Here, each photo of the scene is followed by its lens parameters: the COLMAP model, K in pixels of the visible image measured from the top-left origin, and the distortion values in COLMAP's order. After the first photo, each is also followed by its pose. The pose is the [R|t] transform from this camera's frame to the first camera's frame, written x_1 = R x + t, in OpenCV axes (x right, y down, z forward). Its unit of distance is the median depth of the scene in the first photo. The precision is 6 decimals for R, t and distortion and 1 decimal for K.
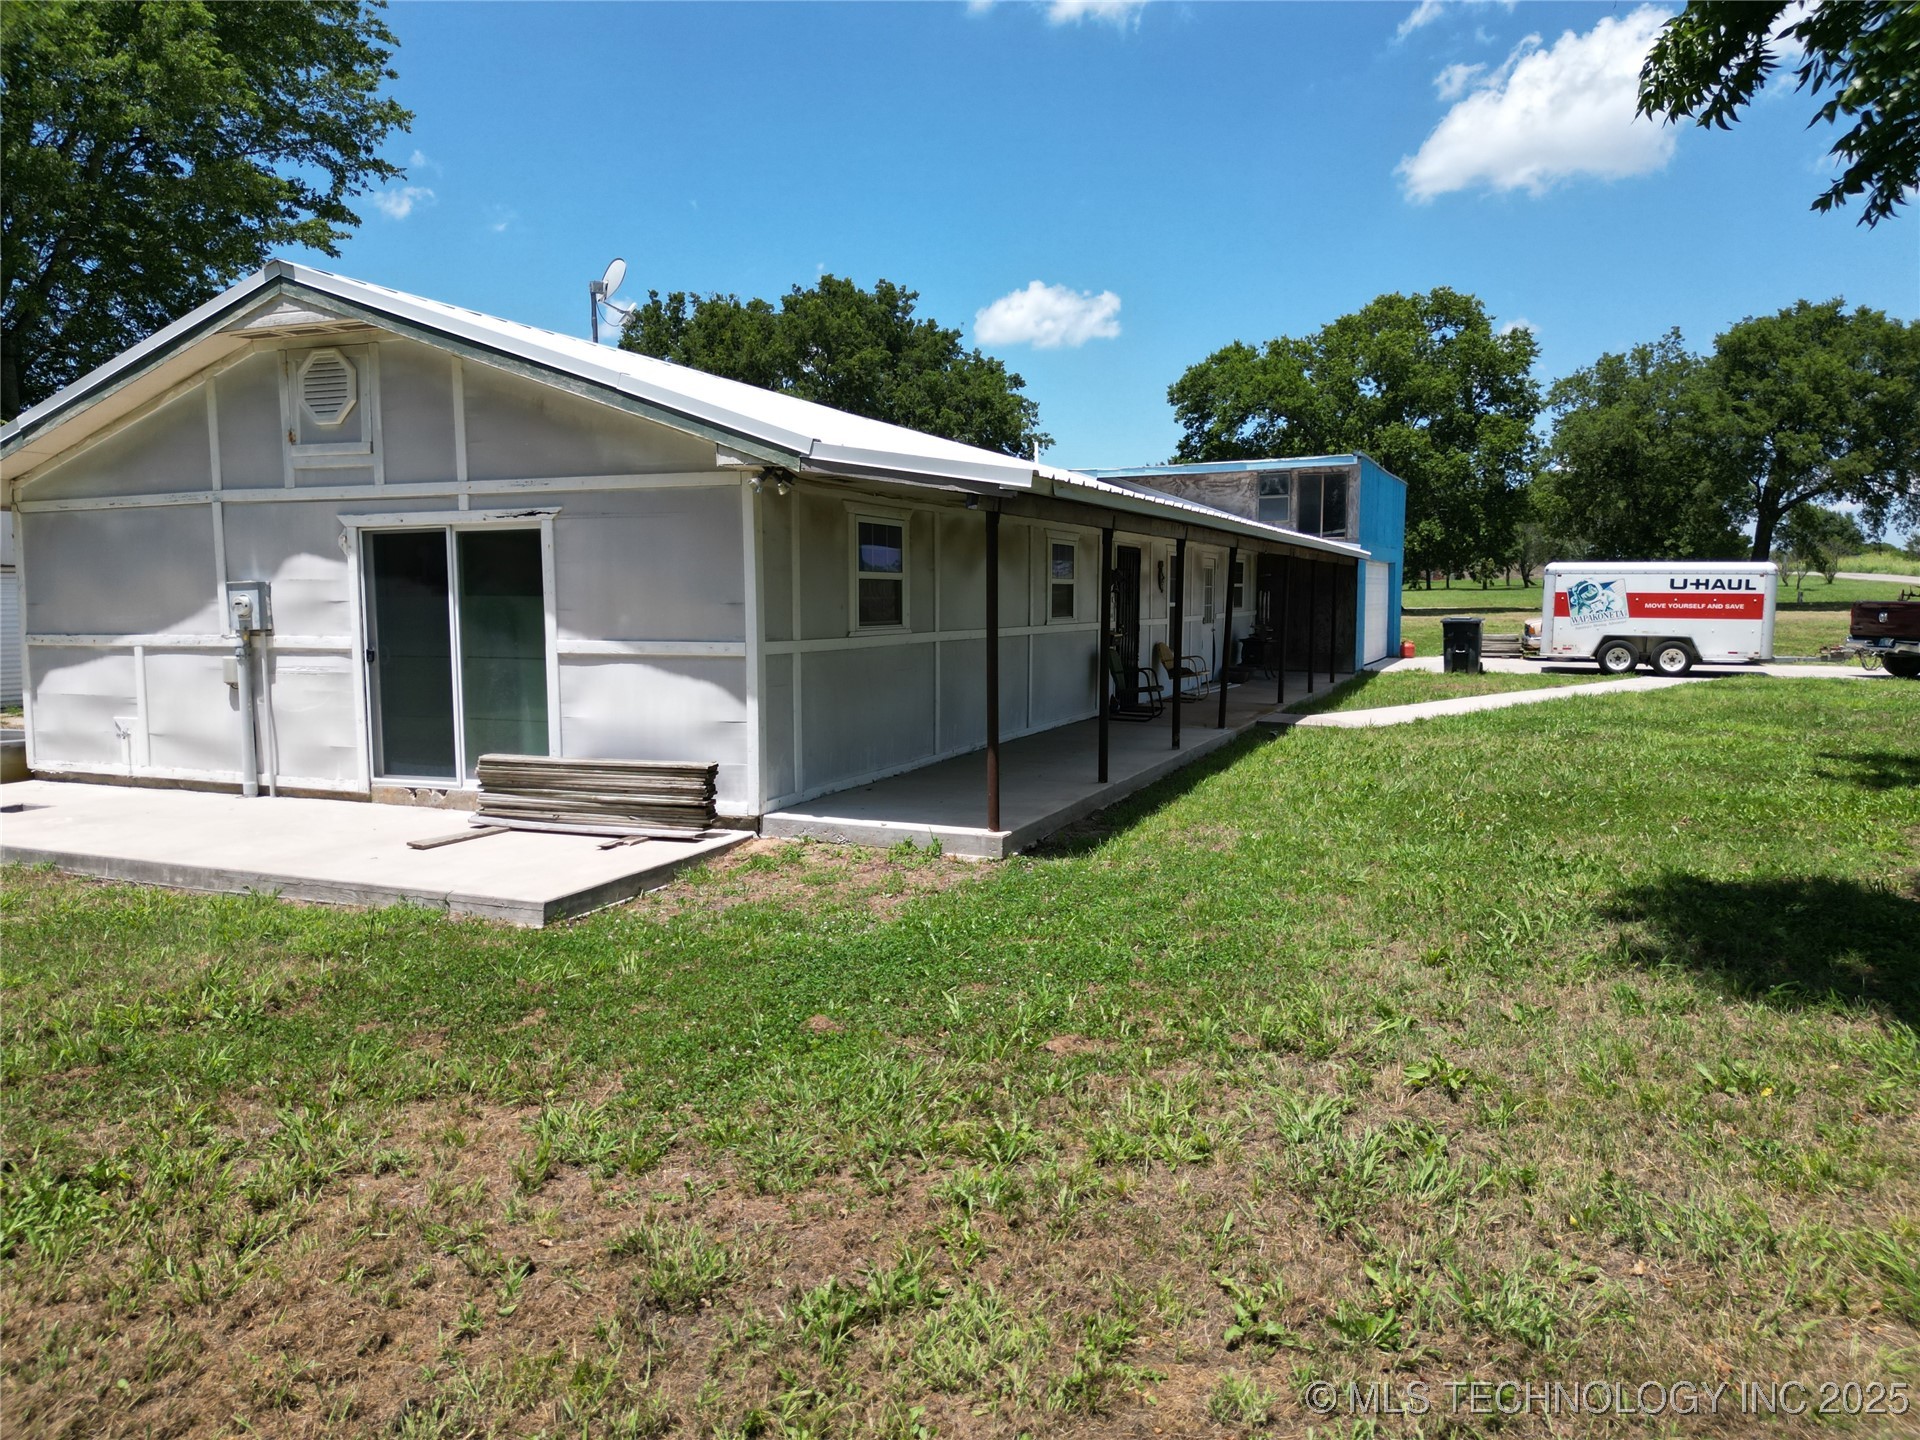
lens RADIAL K [[1348.6, 0, 976.8], [0, 1348.6, 724.1], [0, 0, 1]] dist [0.044125, -0.033971]
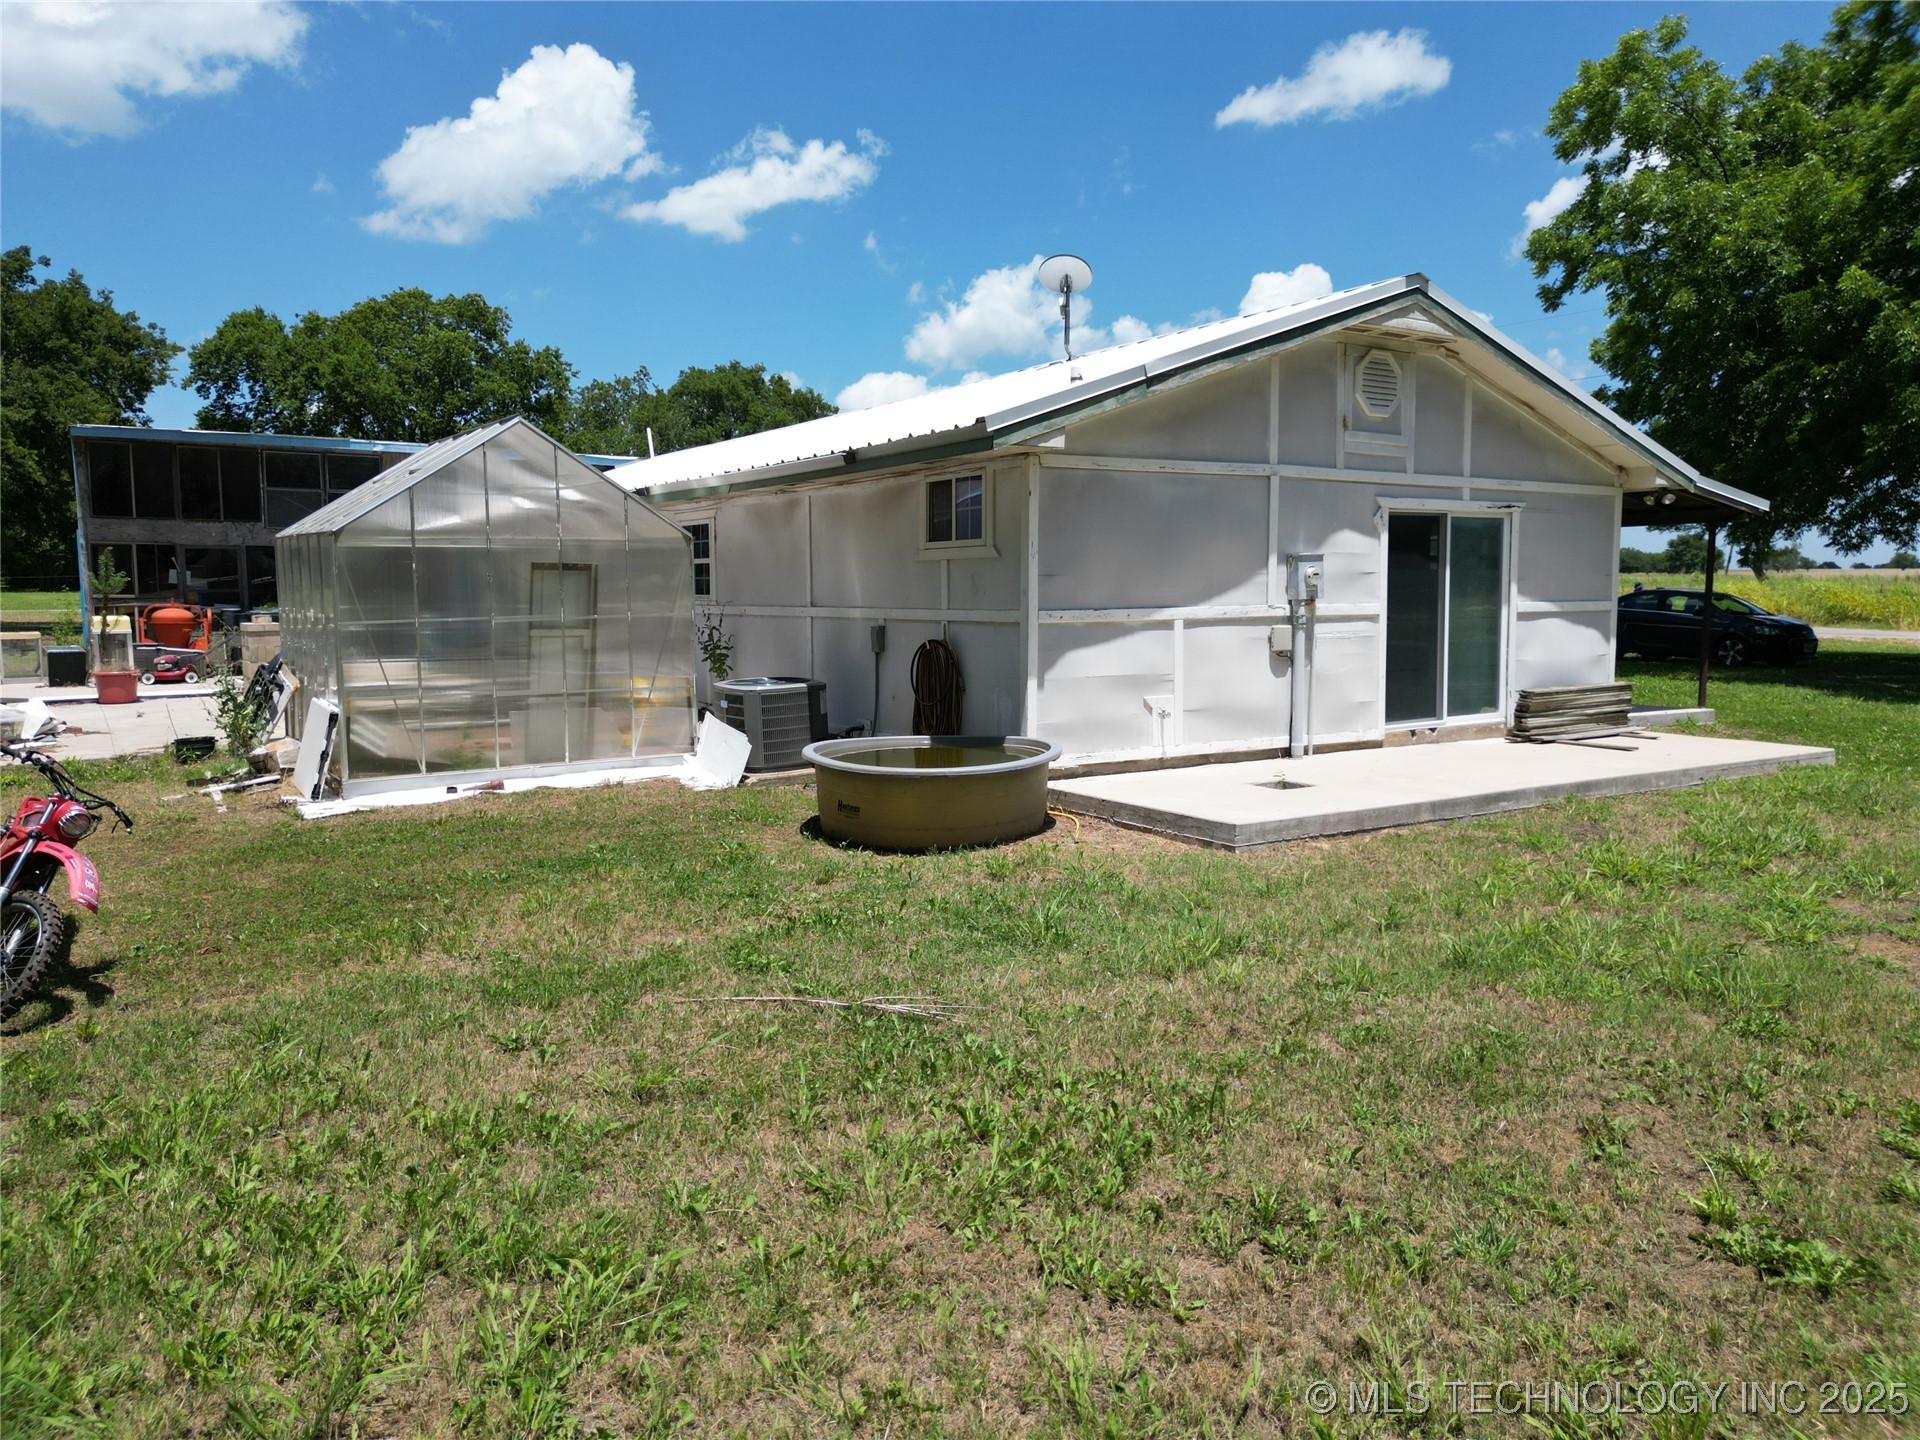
lens RADIAL K [[1348.6, 0, 962.4], [0, 1348.6, 726.1], [0, 0, 1]] dist [0.044125, -0.033971]
pose [[0.569593, -0.080433, 0.817982, -1.591710], [0.080682, 0.995865, 0.041742, -0.037195], [-0.817957, 0.042220, 0.573728, 0.632358]]
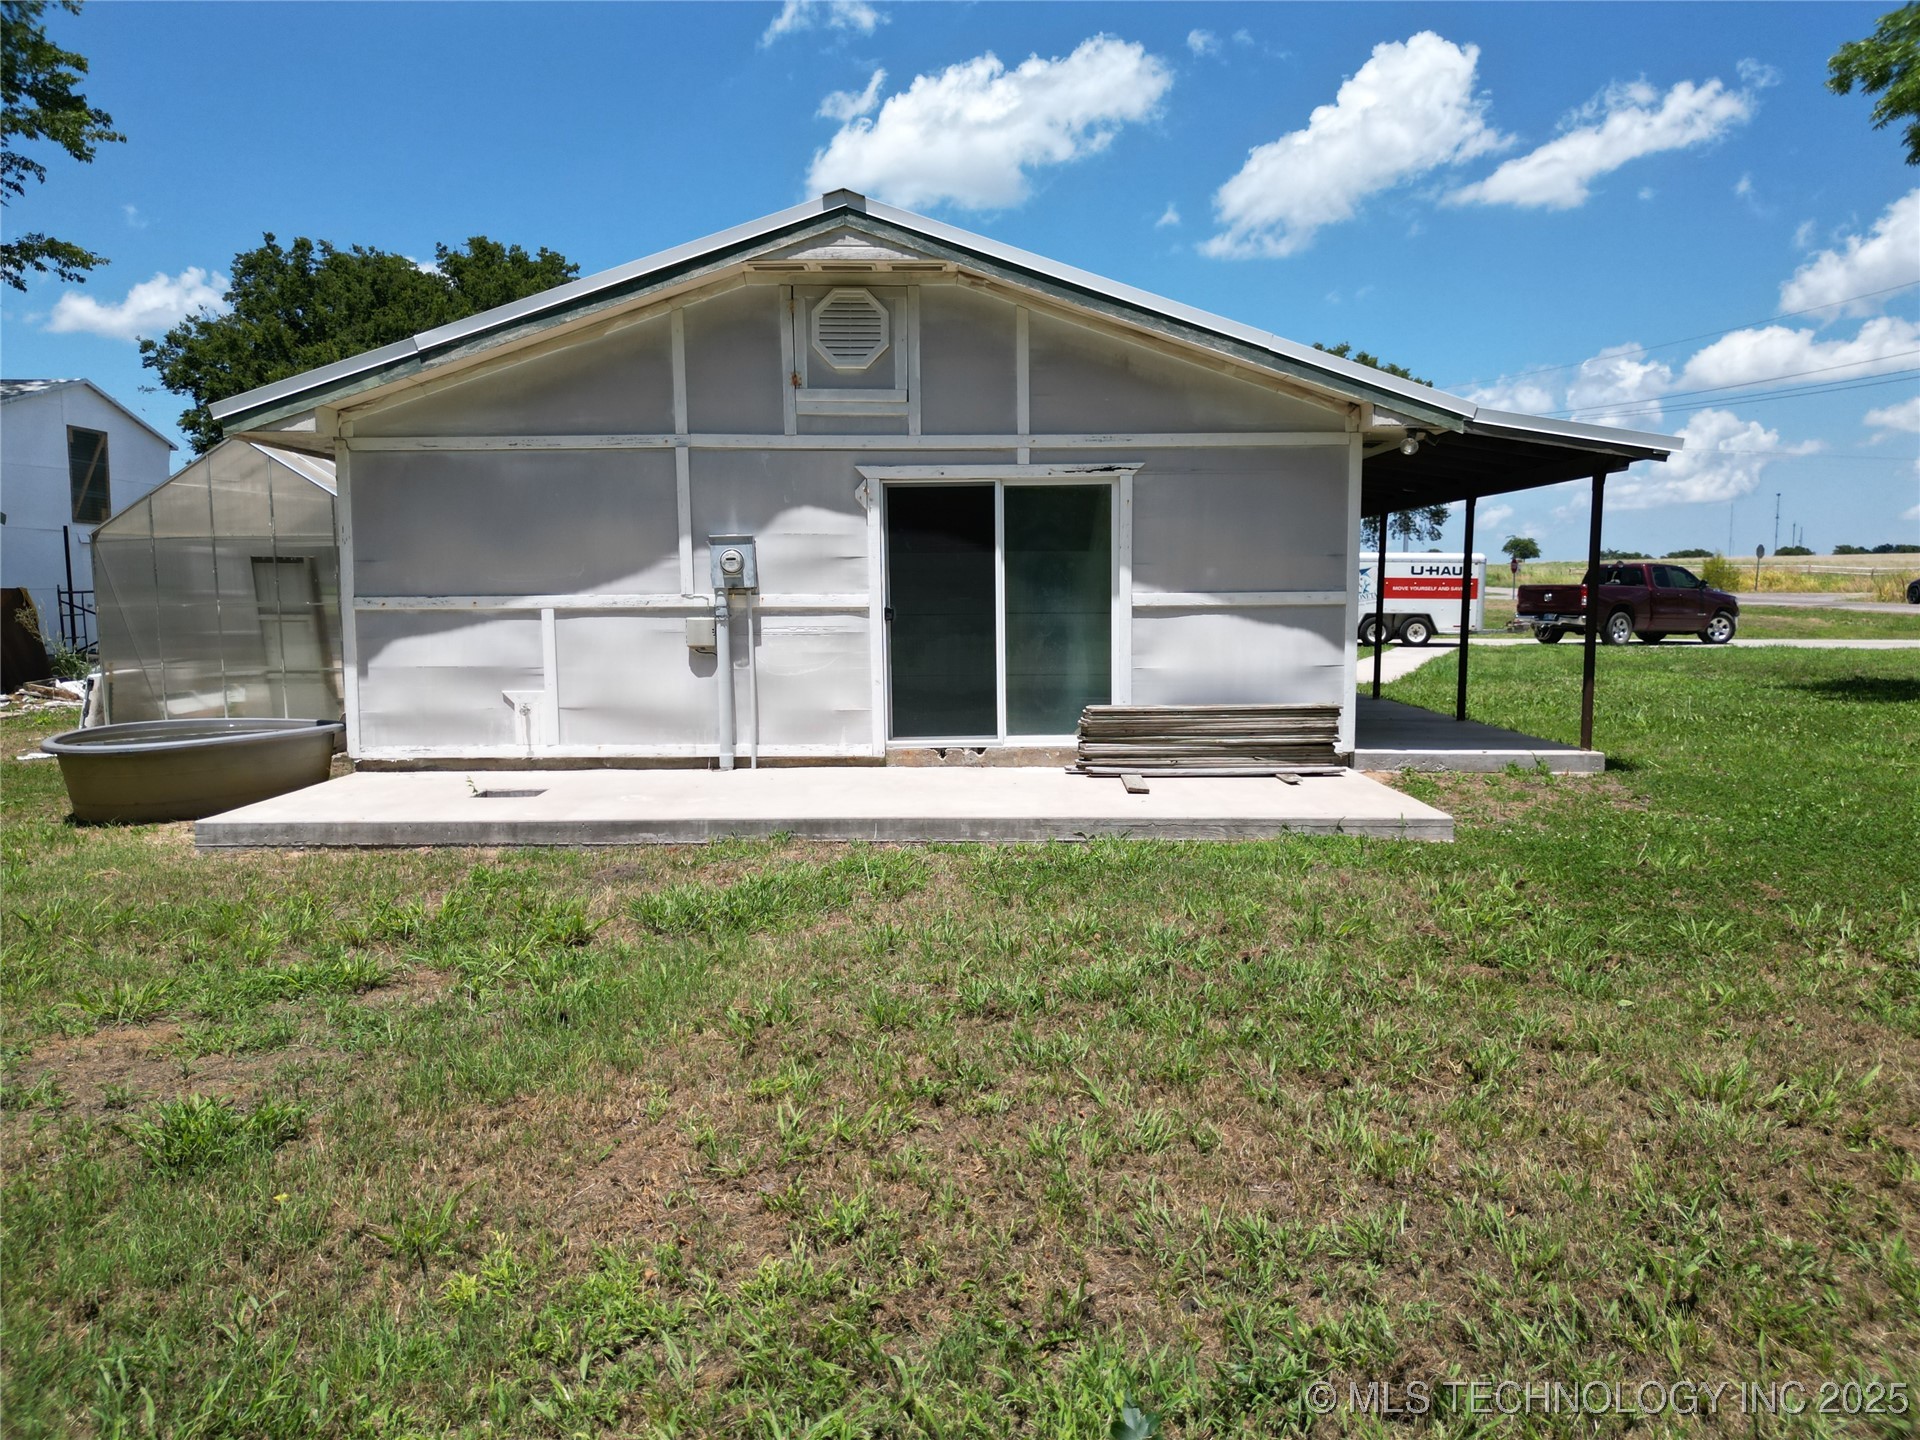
lens RADIAL K [[1348.6, 0, 973.4], [0, 1348.6, 729.2], [0, 0, 1]] dist [0.044125, -0.033971]
pose [[0.921154, -0.039924, 0.387144, -0.757230], [0.038709, 0.999191, 0.010939, 0.022997], [-0.387268, 0.004910, 0.921954, 0.098656]]
